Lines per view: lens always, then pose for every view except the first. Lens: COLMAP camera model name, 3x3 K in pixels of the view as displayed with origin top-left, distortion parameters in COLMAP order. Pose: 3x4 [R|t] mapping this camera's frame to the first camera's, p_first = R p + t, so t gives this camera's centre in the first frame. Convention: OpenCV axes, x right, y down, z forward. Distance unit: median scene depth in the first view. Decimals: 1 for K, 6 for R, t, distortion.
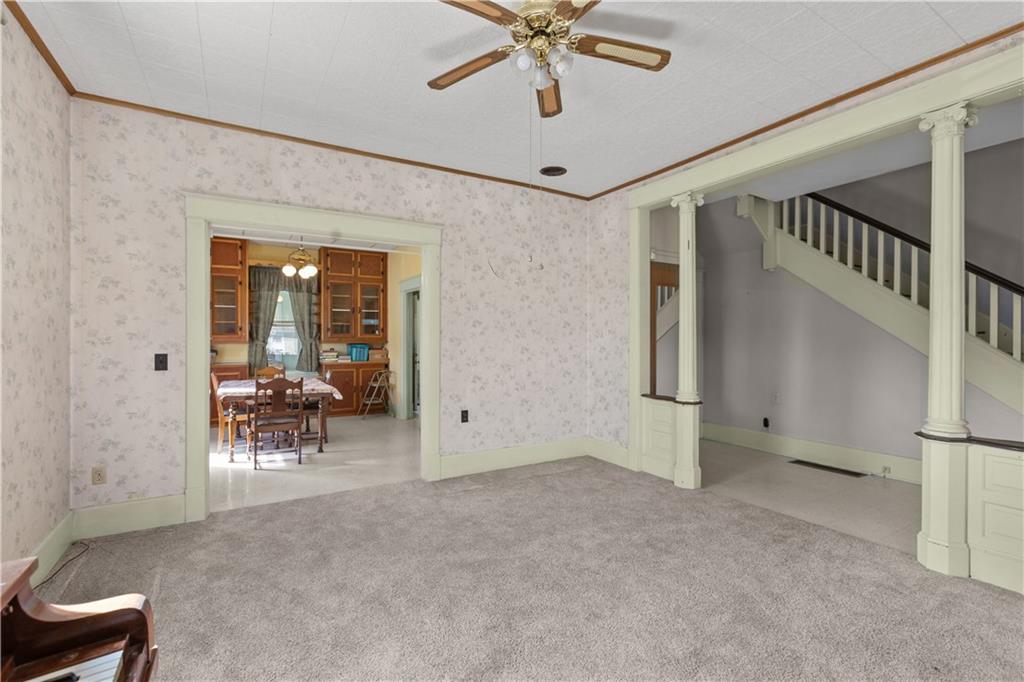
lens RADIAL K [[461.8, 0, 515.8], [0, 461.8, 337.7], [0, 0, 1]] dist [-0.001056, 0.000701]
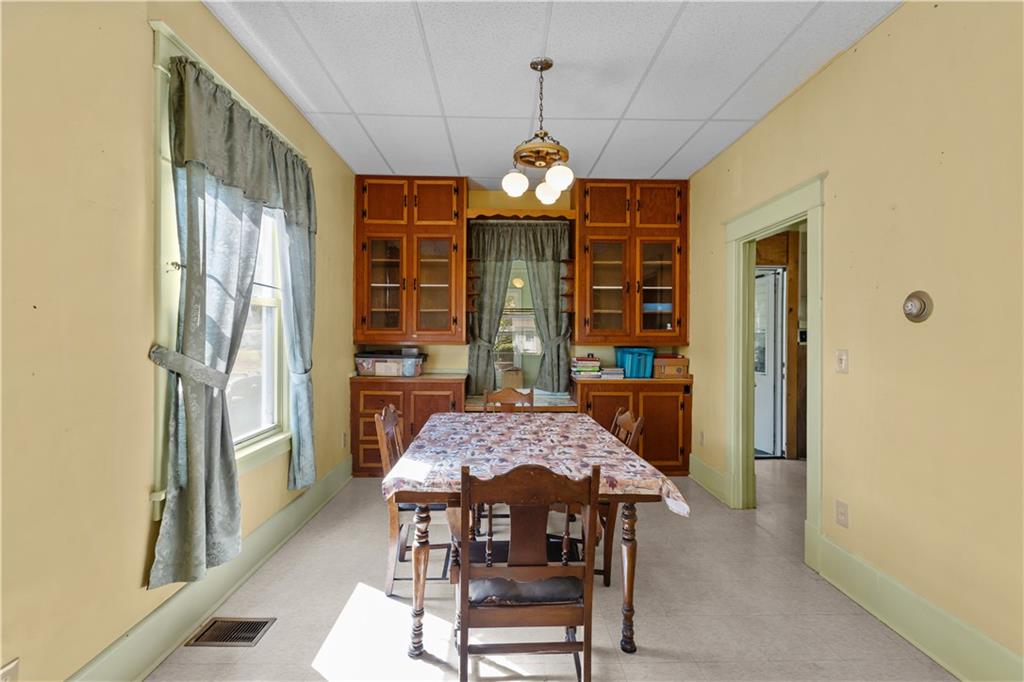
lens RADIAL K [[461.8, 0, 513.4], [0, 461.8, 337.9], [0, 0, 1]] dist [-0.001056, 0.000701]
pose [[0.871035, 0.006096, -0.491183, -0.201067], [-0.005998, 0.999980, 0.001775, 0.001923], [0.491184, 0.001400, 0.871055, 0.451795]]
